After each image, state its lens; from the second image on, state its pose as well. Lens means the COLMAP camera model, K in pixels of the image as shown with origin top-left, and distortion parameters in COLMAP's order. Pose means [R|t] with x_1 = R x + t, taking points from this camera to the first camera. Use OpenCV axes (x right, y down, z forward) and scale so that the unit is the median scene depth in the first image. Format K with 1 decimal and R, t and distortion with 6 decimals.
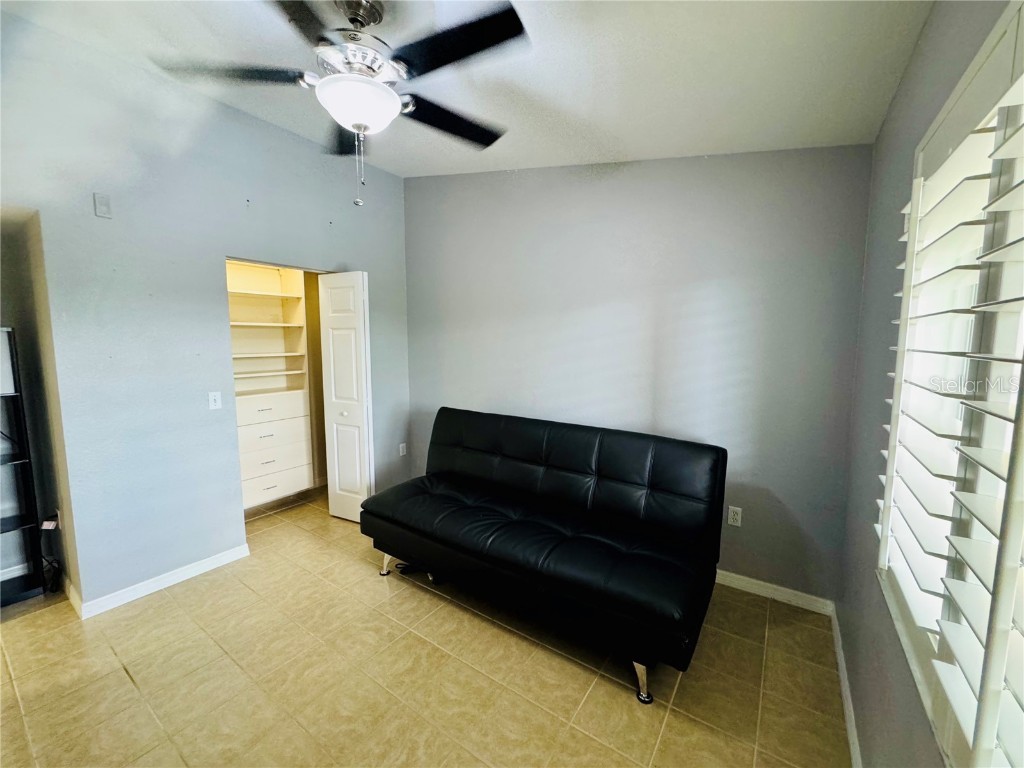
lens RADIAL K [[407.2, 0, 510.8], [0, 407.2, 382.9], [0, 0, 1]] dist [-0.002733, 0.000160]
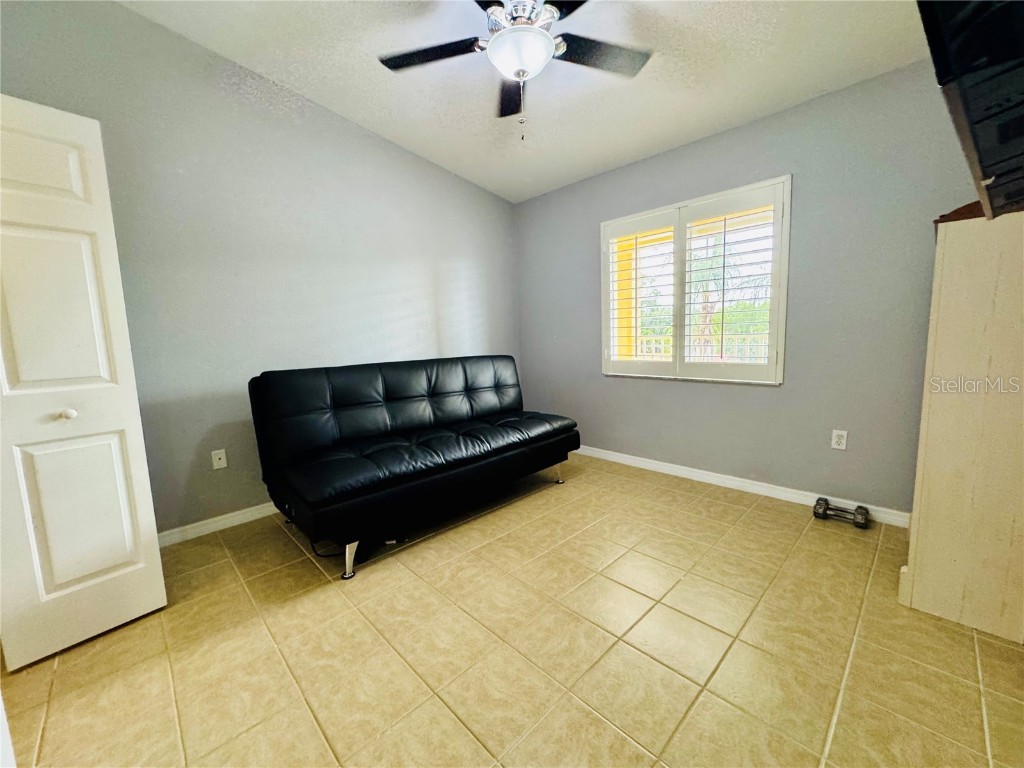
lens RADIAL K [[407.2, 0, 510.8], [0, 407.2, 382.9], [0, 0, 1]] dist [-0.002733, 0.000160]
pose [[0.201232, -0.124083, 0.971653, -1.102196], [0.134771, 0.986018, 0.098006, 0.093242], [-0.970228, 0.111229, 0.215141, 0.588746]]
